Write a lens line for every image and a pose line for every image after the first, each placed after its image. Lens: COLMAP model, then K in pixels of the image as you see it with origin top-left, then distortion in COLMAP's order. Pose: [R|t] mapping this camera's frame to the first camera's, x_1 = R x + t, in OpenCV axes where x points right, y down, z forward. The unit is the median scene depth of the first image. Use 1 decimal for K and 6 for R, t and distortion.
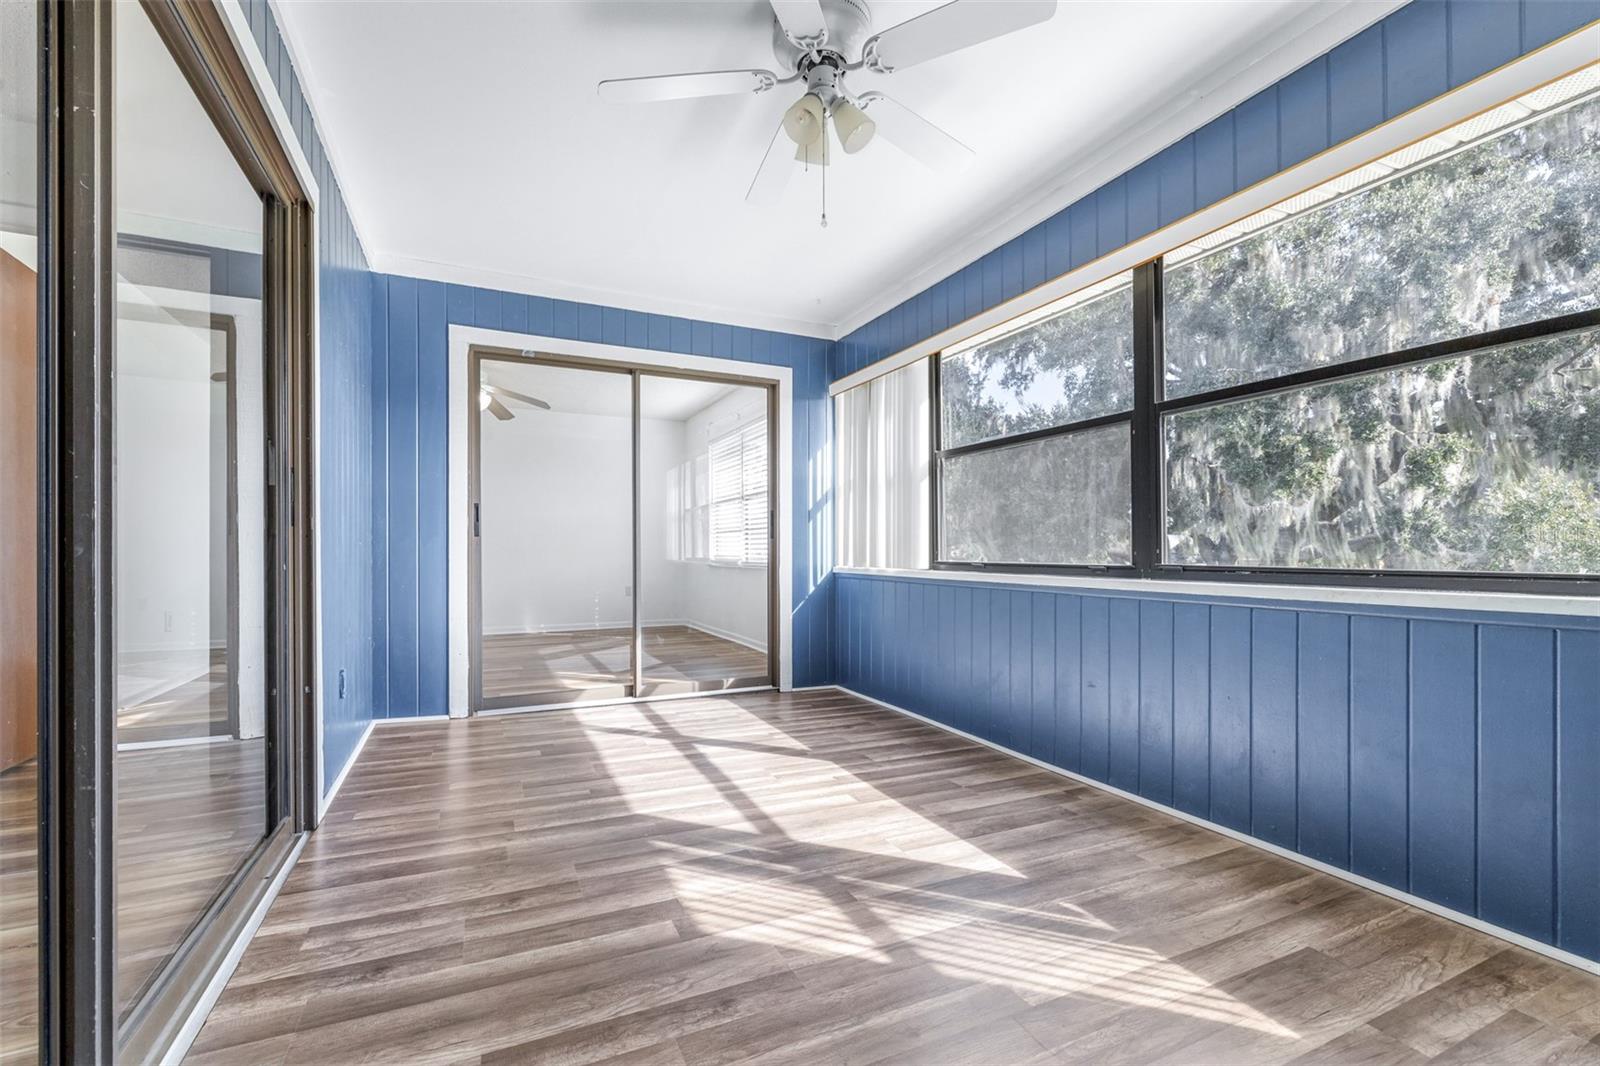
lens RADIAL K [[676.0, 0, 801.7], [0, 676.0, 529.8], [0, 0, 1]] dist [-0.000180, 0.000034]
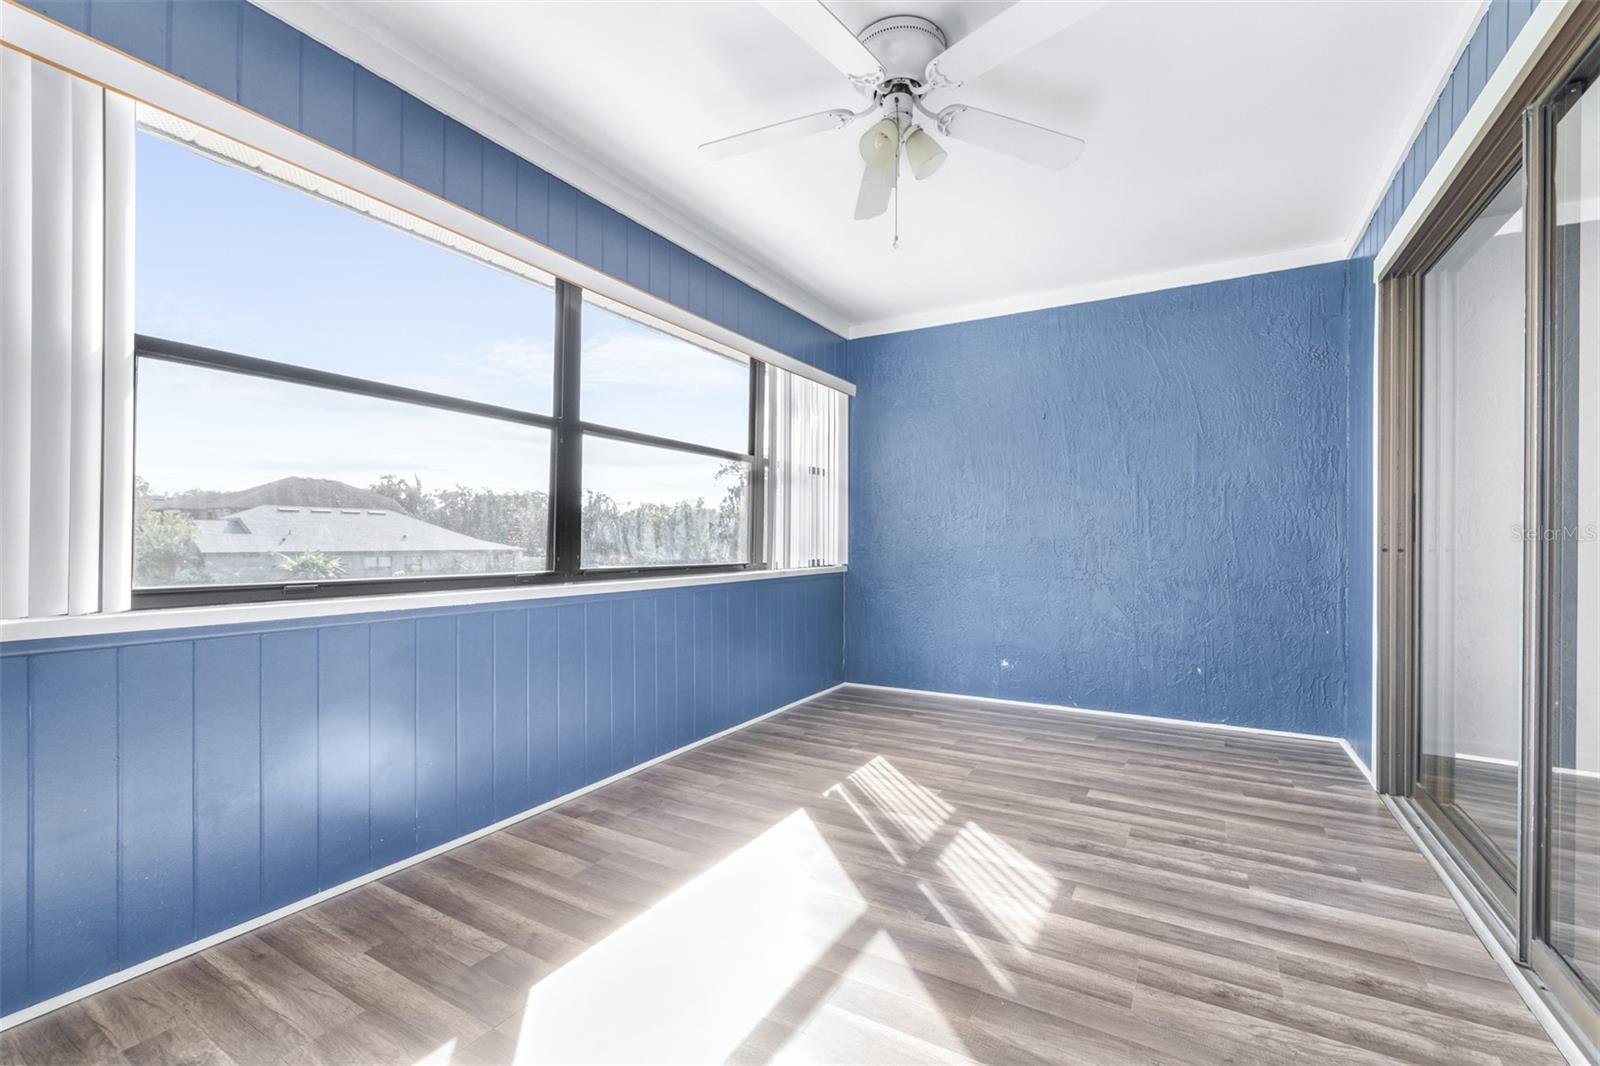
lens RADIAL K [[676.0, 0, 801.7], [0, 676.0, 529.8], [0, 0, 1]] dist [-0.000180, 0.000034]
pose [[-0.560527, 0.007530, 0.828102, -0.594775], [-0.037089, 0.998727, -0.034186, 0.014454], [-0.827305, -0.049875, -0.559534, 1.380128]]
